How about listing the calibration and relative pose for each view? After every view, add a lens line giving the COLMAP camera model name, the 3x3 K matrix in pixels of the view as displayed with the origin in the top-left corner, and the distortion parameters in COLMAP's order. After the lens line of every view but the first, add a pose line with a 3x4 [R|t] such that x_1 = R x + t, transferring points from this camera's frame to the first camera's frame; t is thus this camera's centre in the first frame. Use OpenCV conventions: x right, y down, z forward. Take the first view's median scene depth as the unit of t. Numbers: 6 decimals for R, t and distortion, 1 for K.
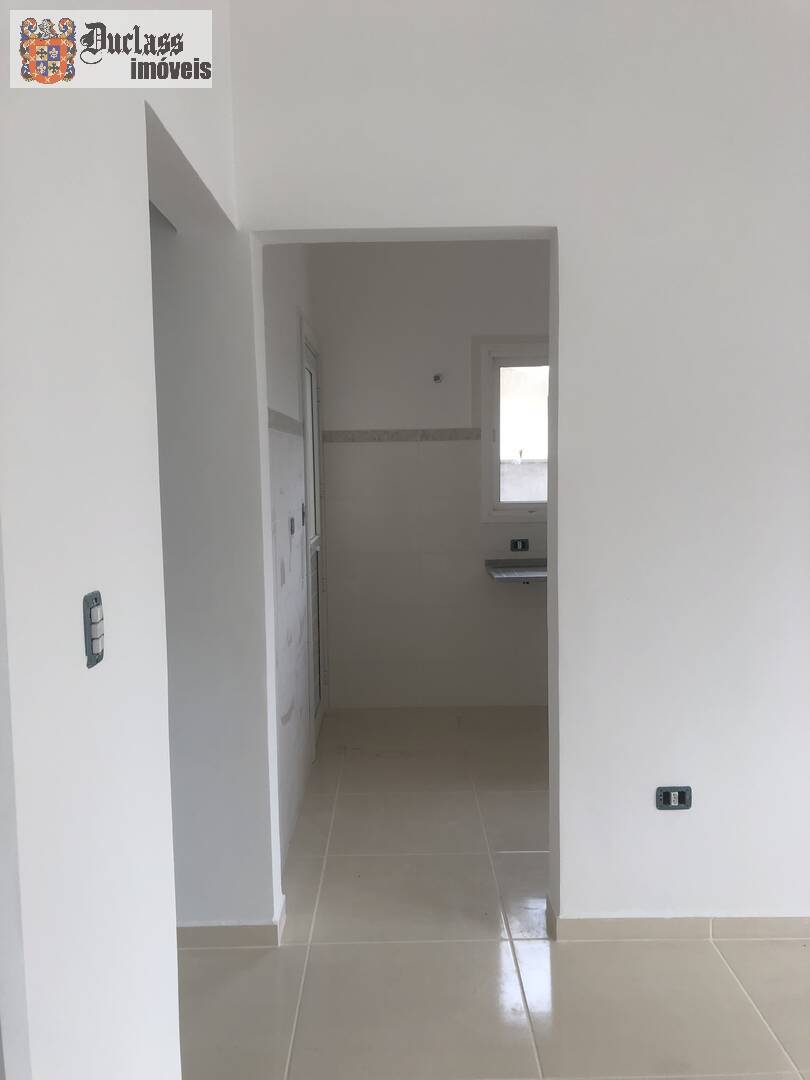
lens RADIAL K [[896.4, 0, 404.3], [0, 896.4, 539.4], [0, 0, 1]] dist [-0.002568, -0.002296]
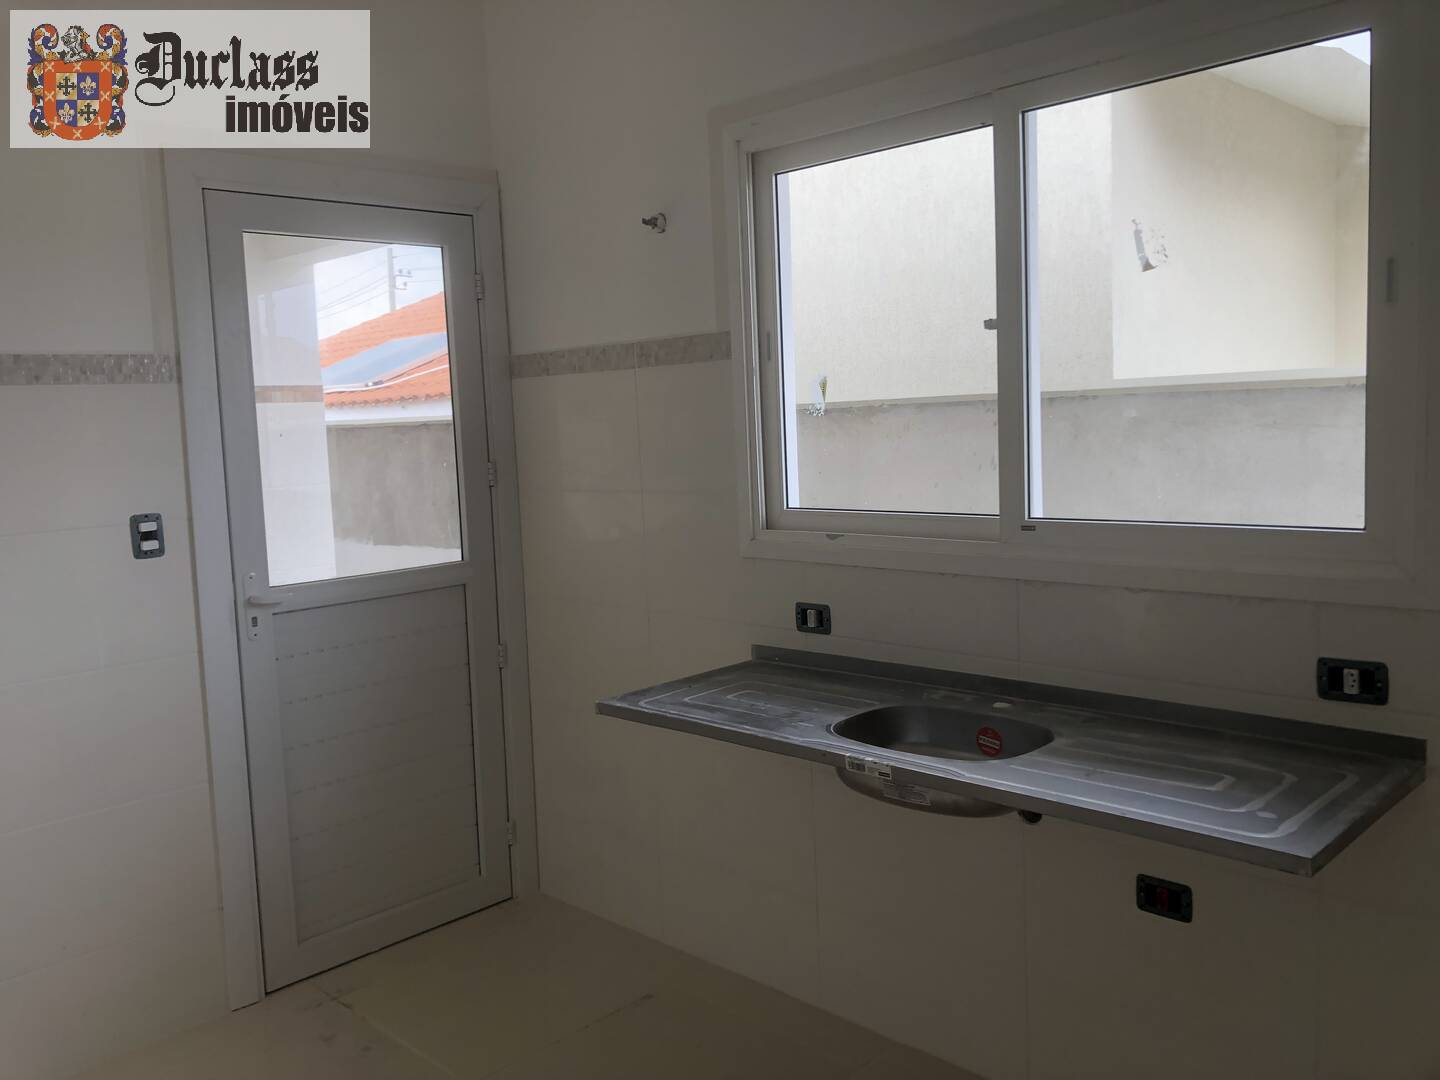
lens RADIAL K [[1195.2, 0, 720.4], [0, 1195.2, 540.0], [0, 0, 1]] dist [-0.002568, -0.002296]
pose [[0.711866, 0.058696, -0.699858, 0.474428], [-0.022227, 0.997885, 0.061082, -0.060735], [0.701963, -0.027927, 0.711666, 0.597440]]
